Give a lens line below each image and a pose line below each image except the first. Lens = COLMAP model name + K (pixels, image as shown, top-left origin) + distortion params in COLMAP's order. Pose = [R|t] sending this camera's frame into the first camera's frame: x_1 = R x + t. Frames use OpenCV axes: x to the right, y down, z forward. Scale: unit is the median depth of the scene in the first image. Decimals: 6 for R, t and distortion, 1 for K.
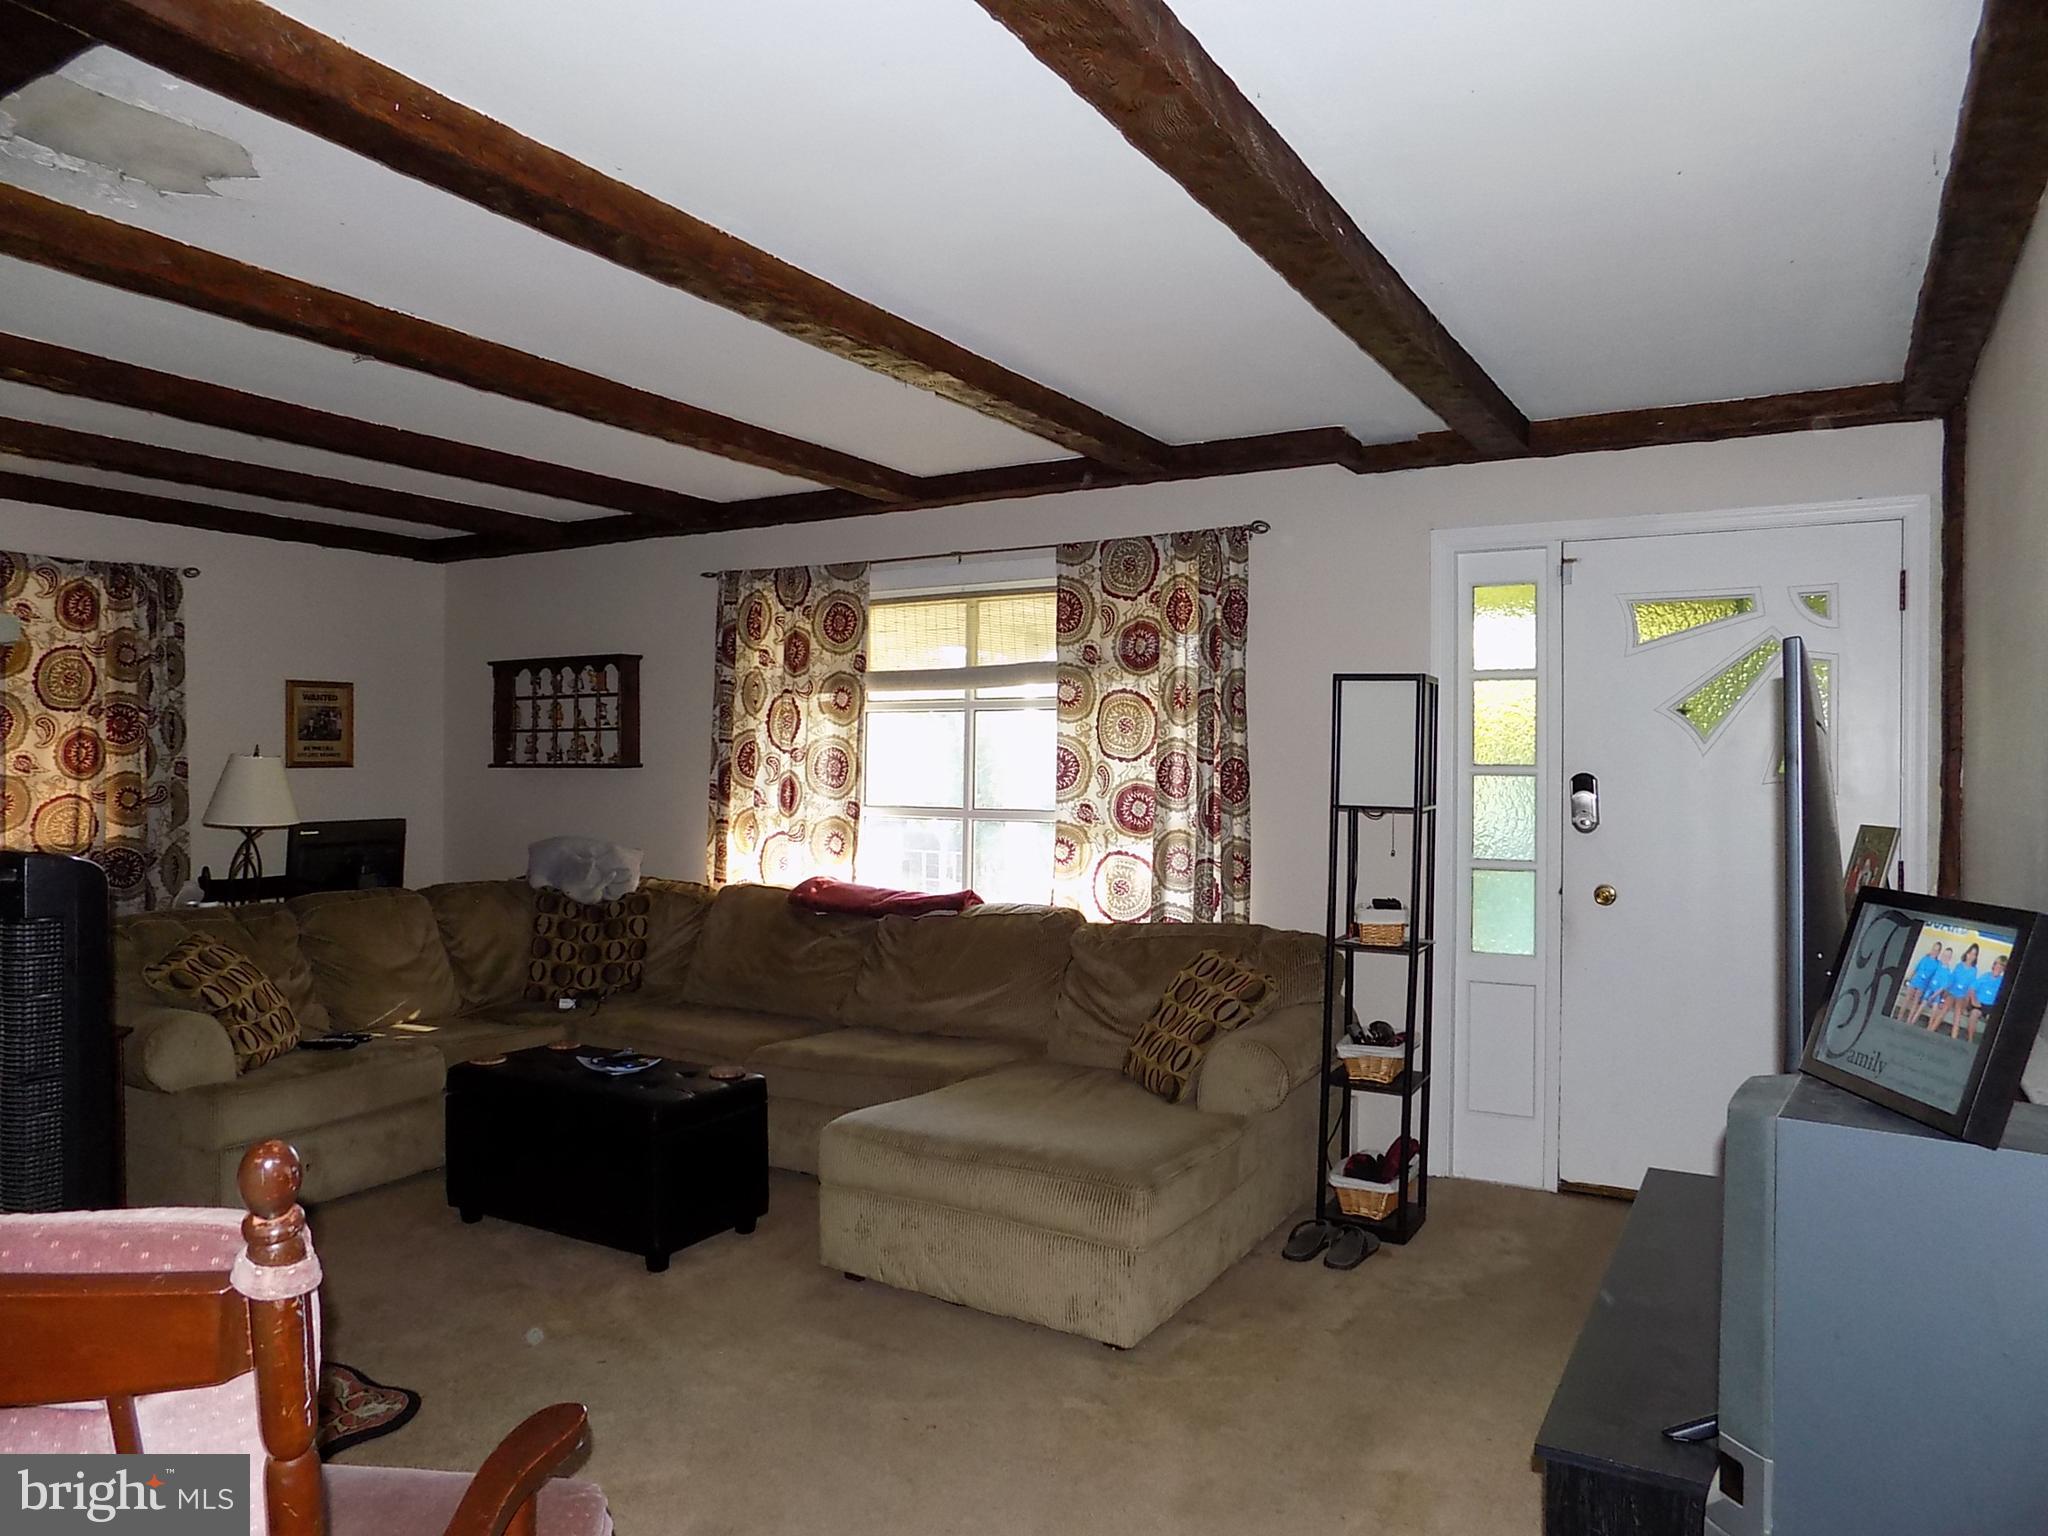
lens RADIAL K [[1375.8, 0, 1029.2], [0, 1375.8, 757.6], [0, 0, 1]] dist [-0.086975, 0.087392]
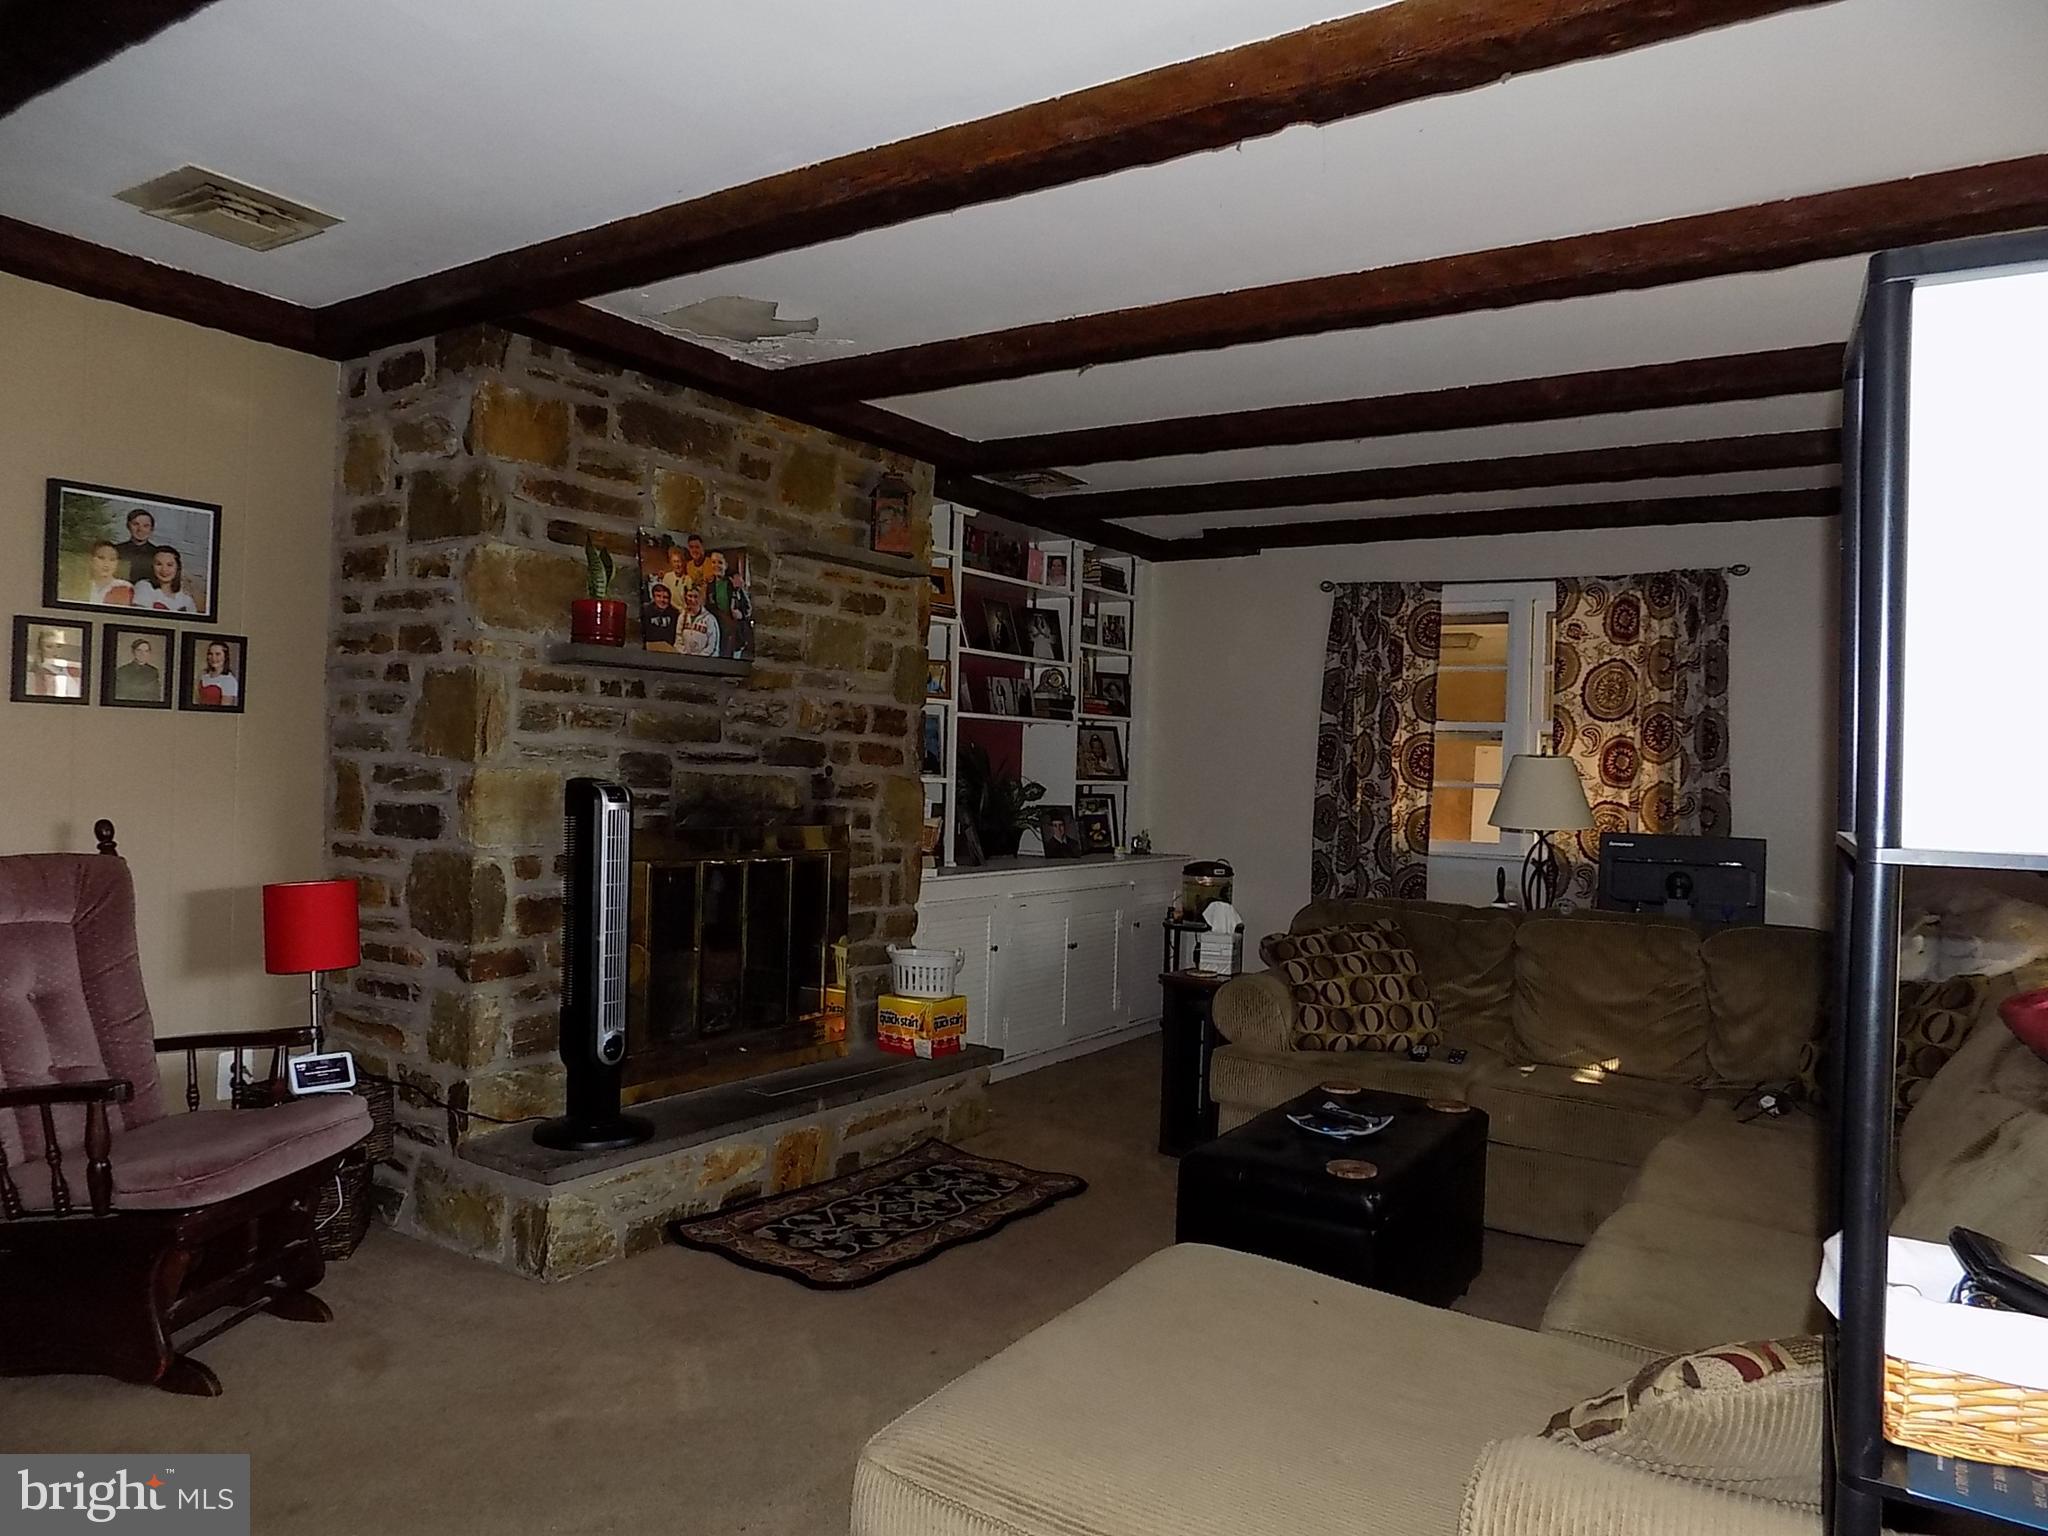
lens RADIAL K [[1375.8, 0, 1029.2], [0, 1375.8, 757.6], [0, 0, 1]] dist [-0.086975, 0.087392]
pose [[-0.036494, -0.010242, -0.999281, 0.346968], [-0.028818, 0.999542, -0.009192, 0.015804], [0.998918, 0.028461, -0.036773, 0.580627]]
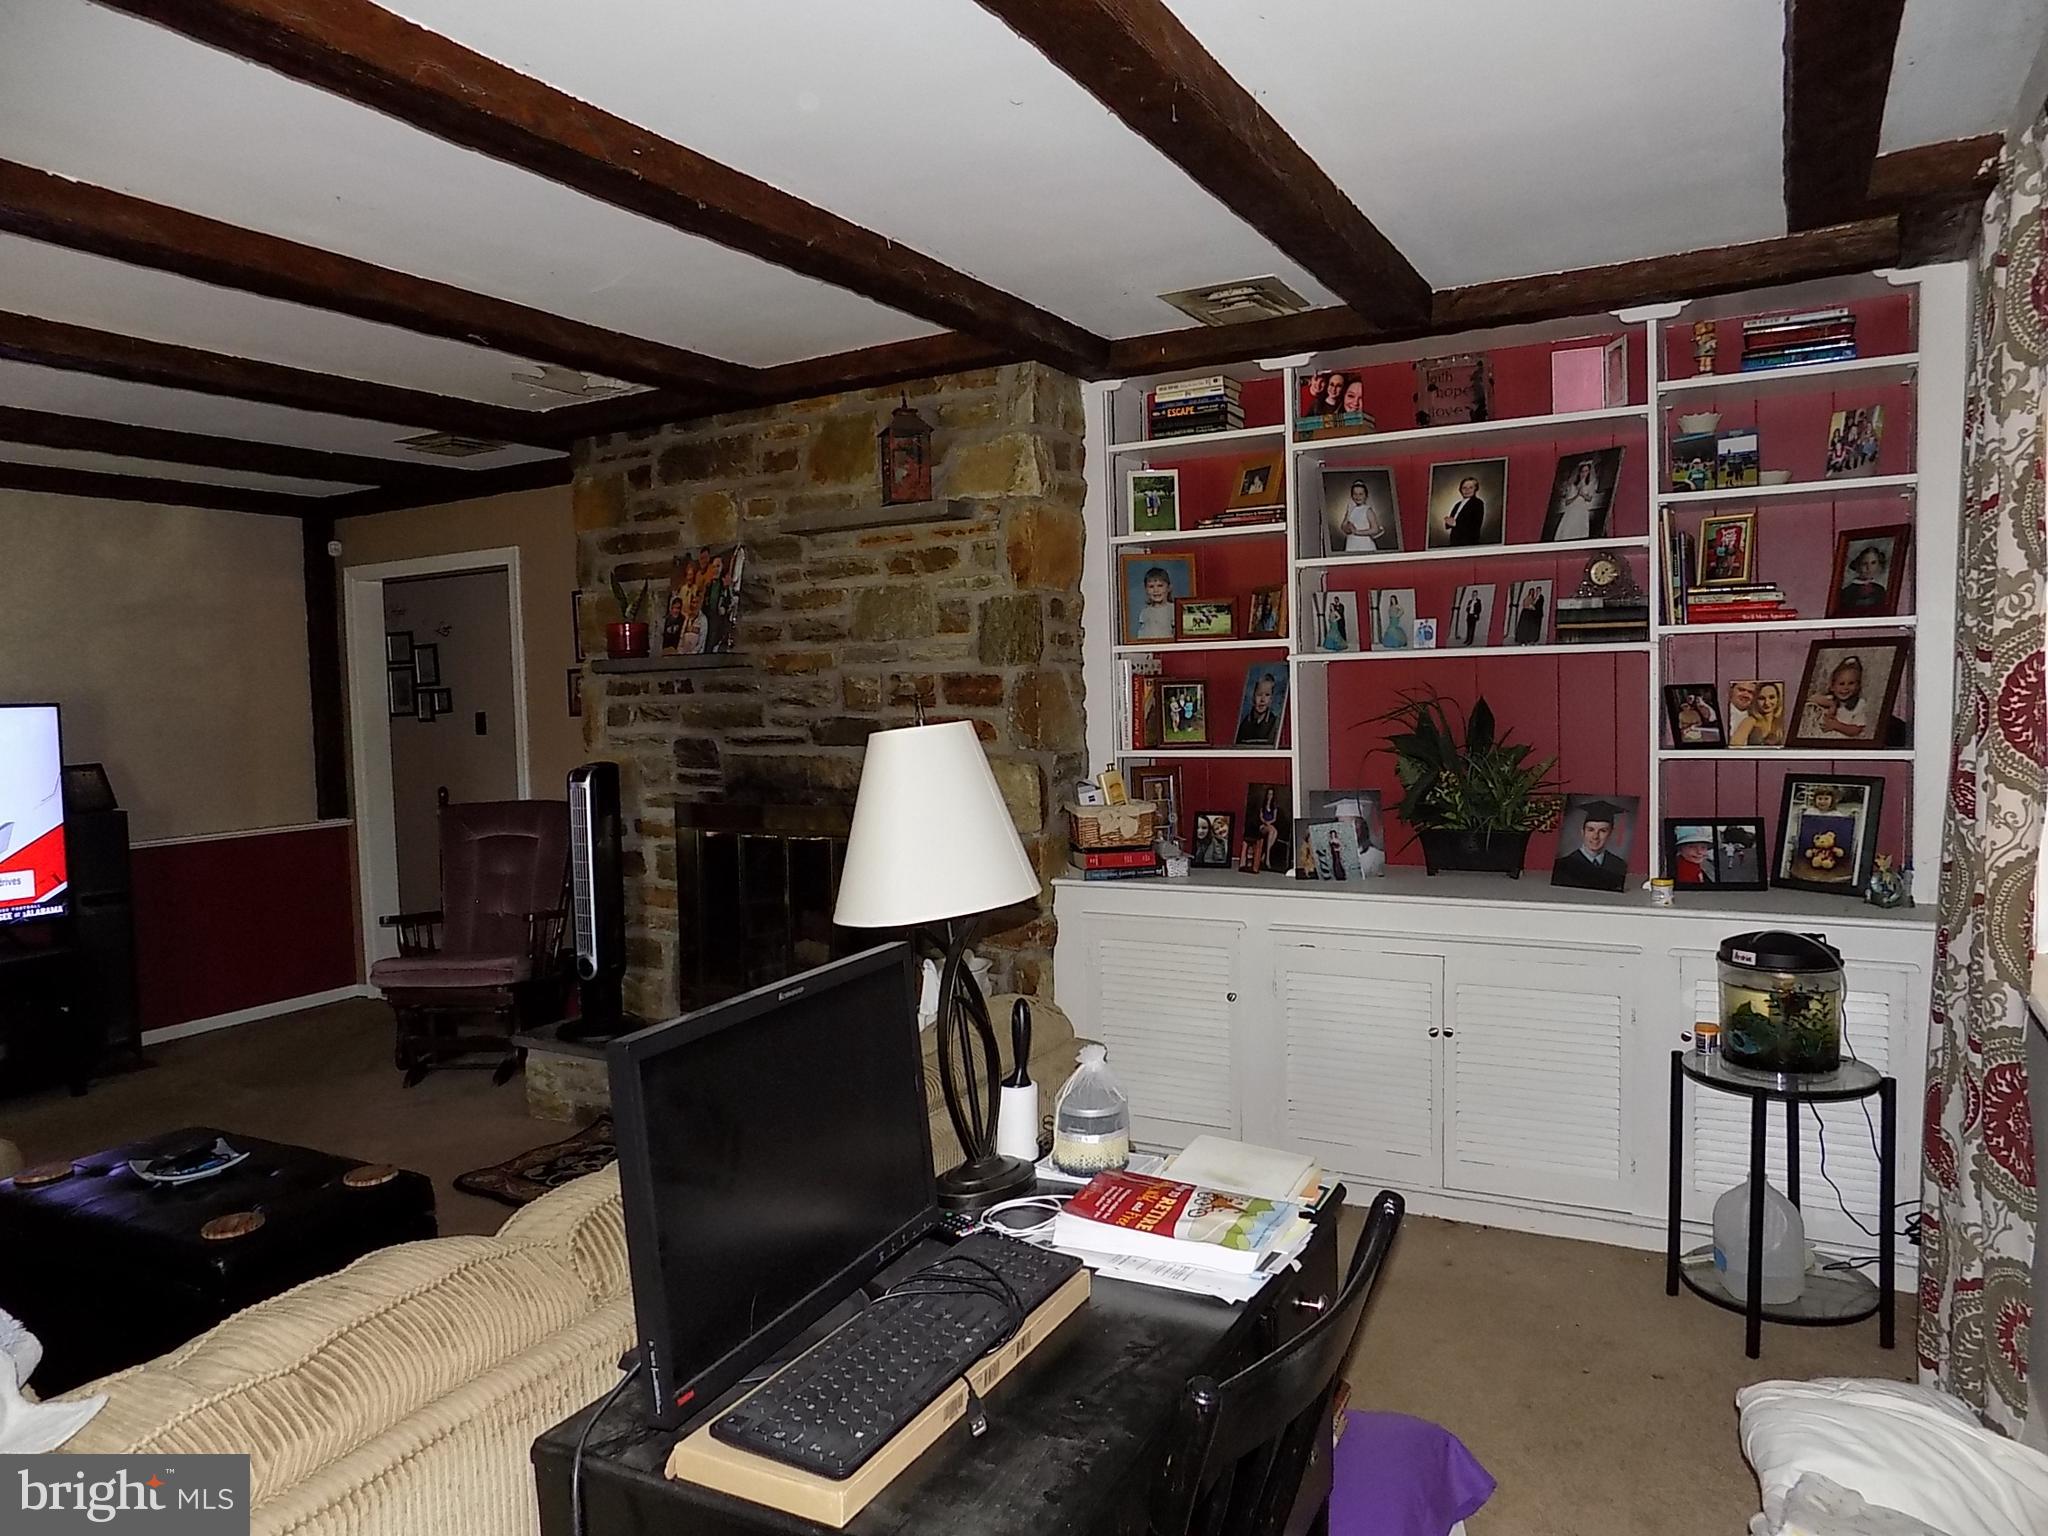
lens RADIAL K [[1375.8, 0, 1029.2], [0, 1375.8, 757.6], [0, 0, 1]] dist [-0.086975, 0.087392]
pose [[-0.999270, 0.025997, -0.027993, -0.512373], [0.024642, 0.998557, 0.047712, -0.010391], [0.029193, 0.046988, -0.998469, 1.190348]]
